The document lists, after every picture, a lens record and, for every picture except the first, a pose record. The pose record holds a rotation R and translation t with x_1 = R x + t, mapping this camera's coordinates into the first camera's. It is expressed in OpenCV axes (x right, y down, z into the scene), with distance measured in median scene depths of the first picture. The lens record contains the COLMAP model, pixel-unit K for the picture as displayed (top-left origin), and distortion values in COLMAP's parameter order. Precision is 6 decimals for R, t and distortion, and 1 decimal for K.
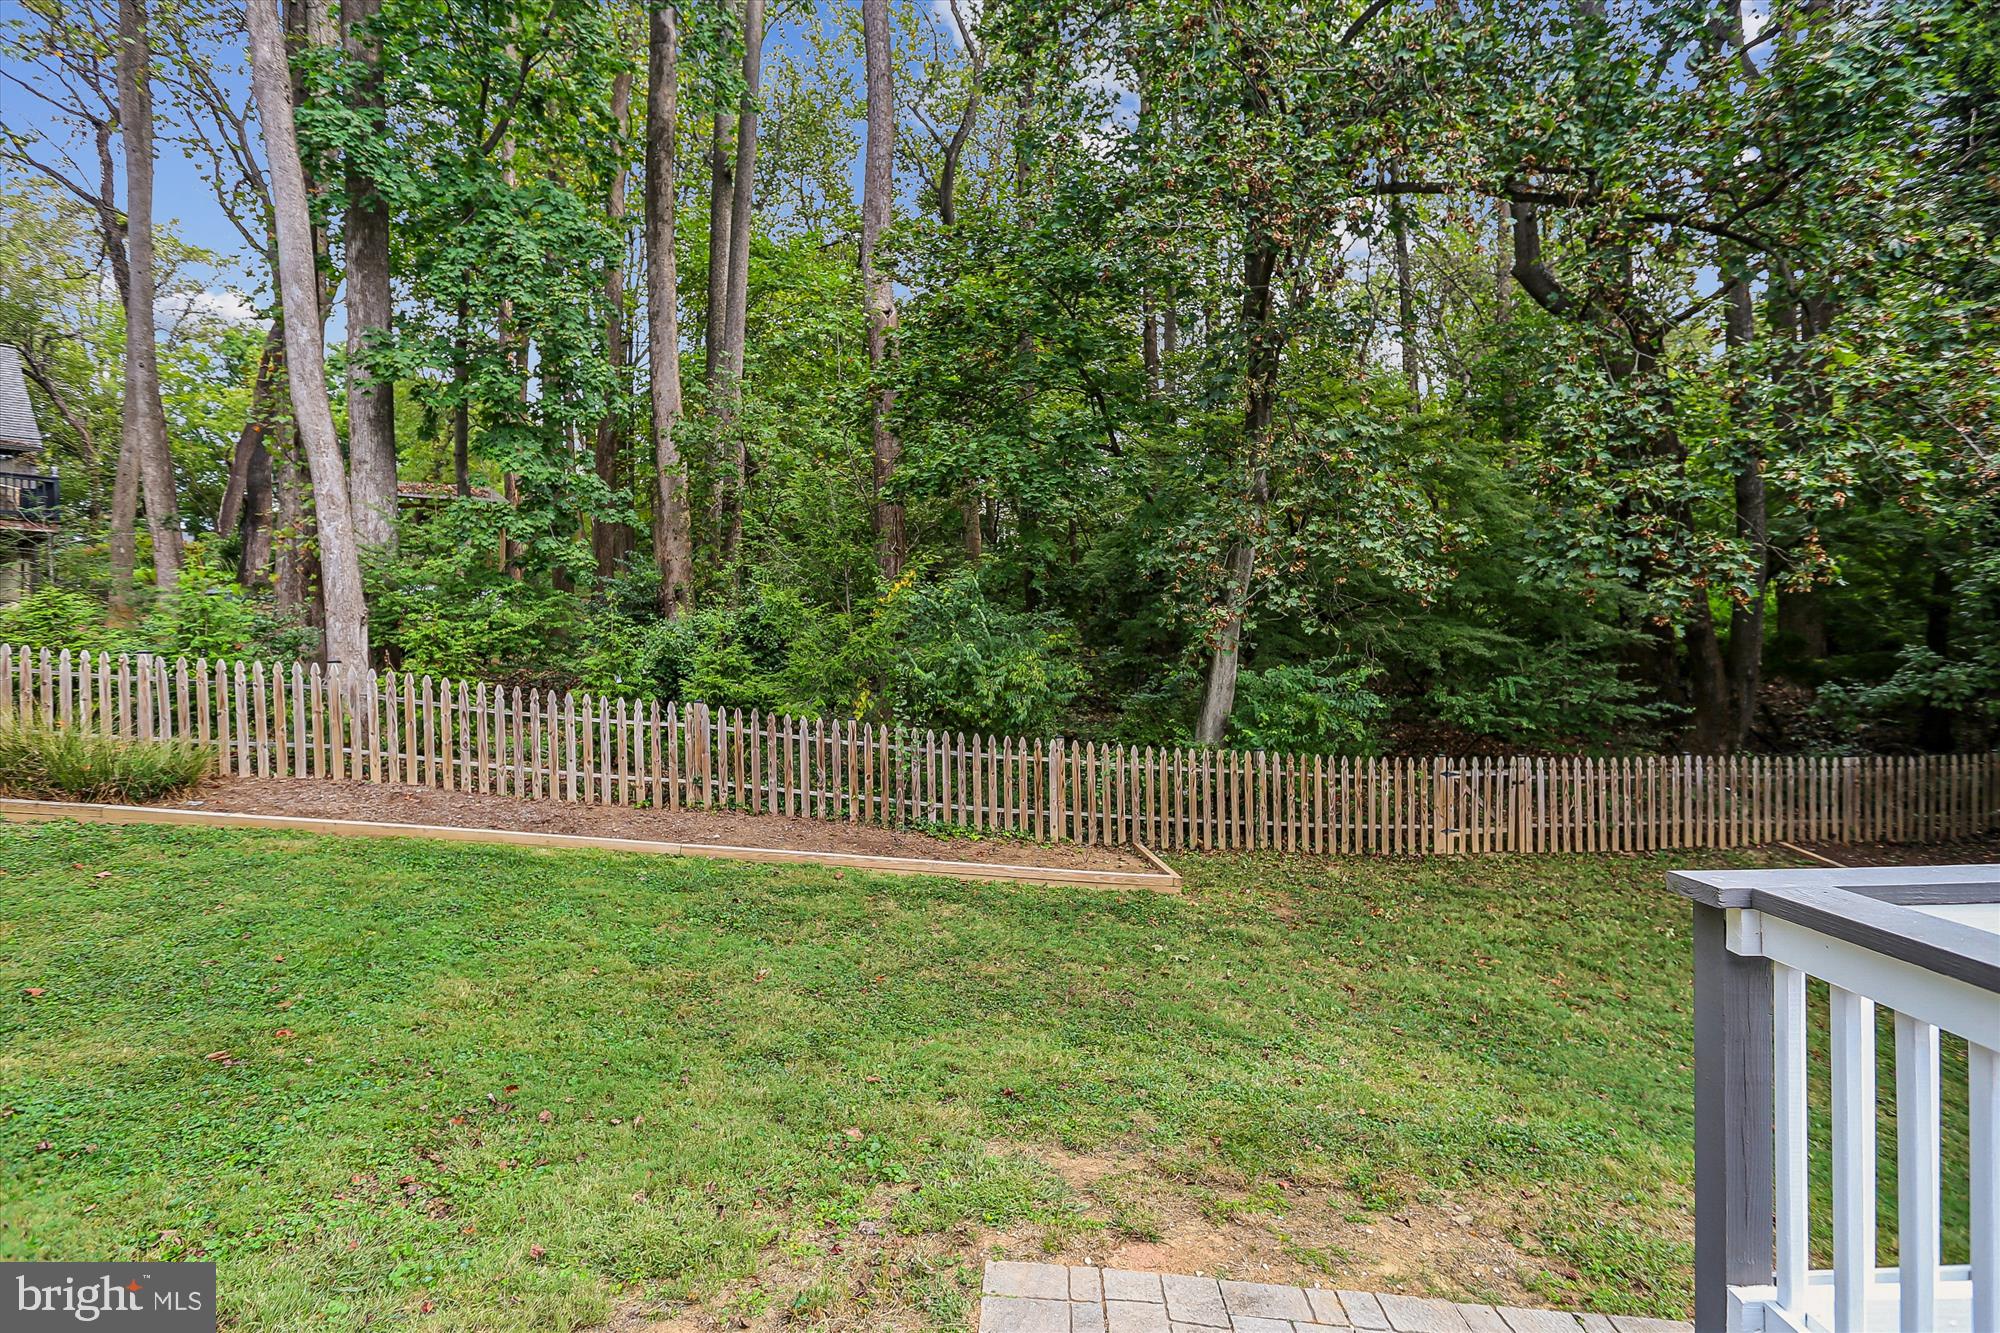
lens RADIAL K [[976.1, 0, 1006.7], [0, 976.1, 668.1], [0, 0, 1]] dist [-0.005288, -0.000761]
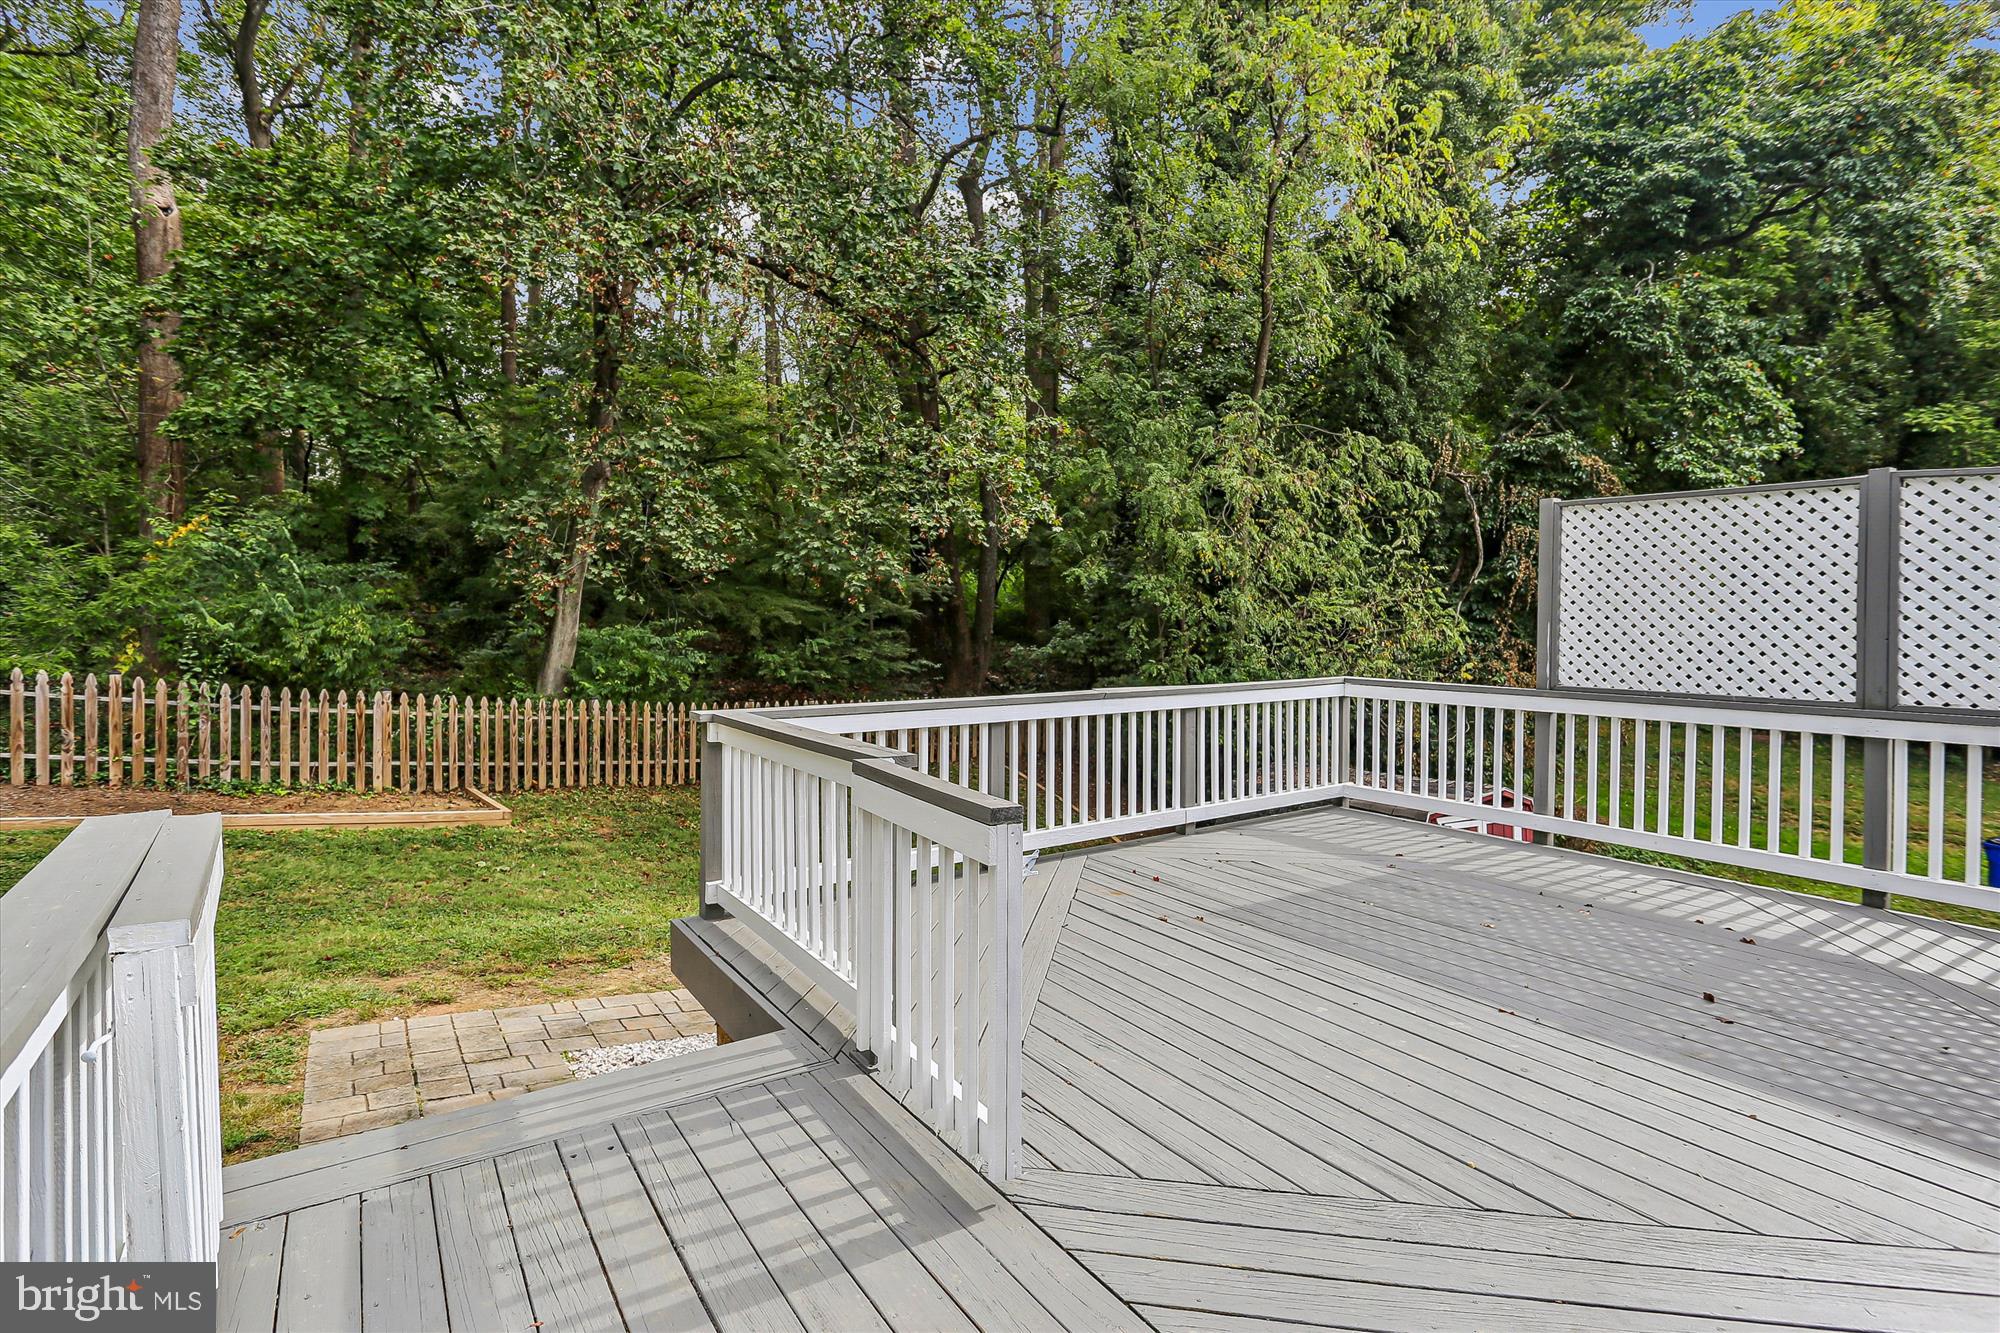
lens RADIAL K [[976.1, 0, 1021.2], [0, 976.1, 632.4], [0, 0, 1]] dist [-0.005288, -0.000761]
pose [[0.809165, 0.019076, 0.587272, -0.007853], [-0.019495, 0.999794, -0.005614, 0.003043], [-0.587259, -0.006907, 0.809370, -0.218744]]
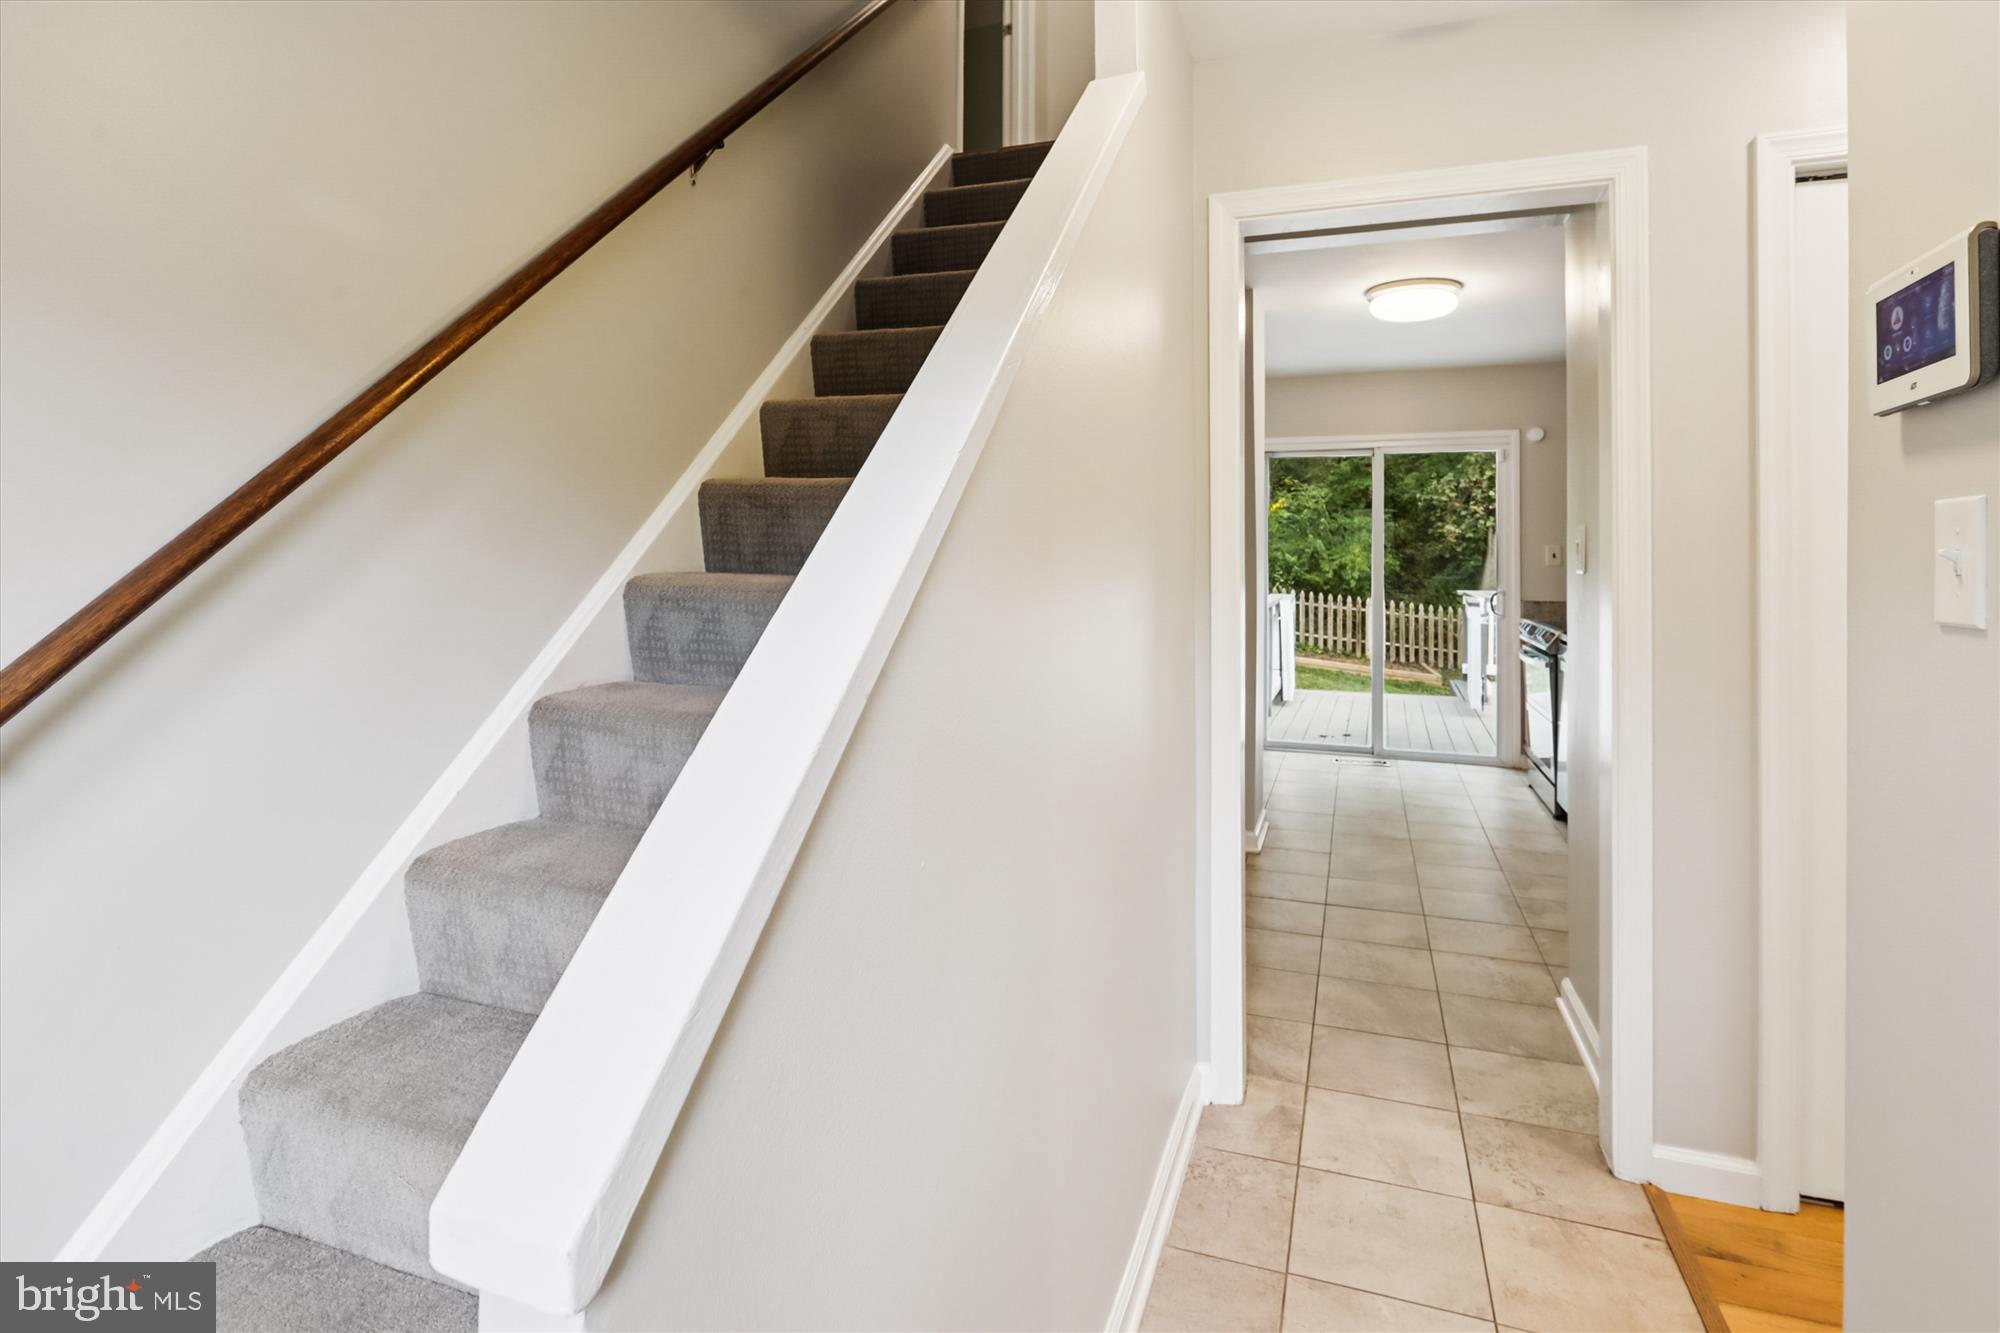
lens RADIAL K [[976.1, 0, 978.9], [0, 976.1, 550.9], [0, 0, 1]] dist [-0.005288, -0.000761]
pose [[0.932935, 0.023543, -0.359275, 0.022193], [-0.028241, 0.999570, -0.007833, 0.022925], [0.358937, 0.017453, 0.933199, -0.817069]]
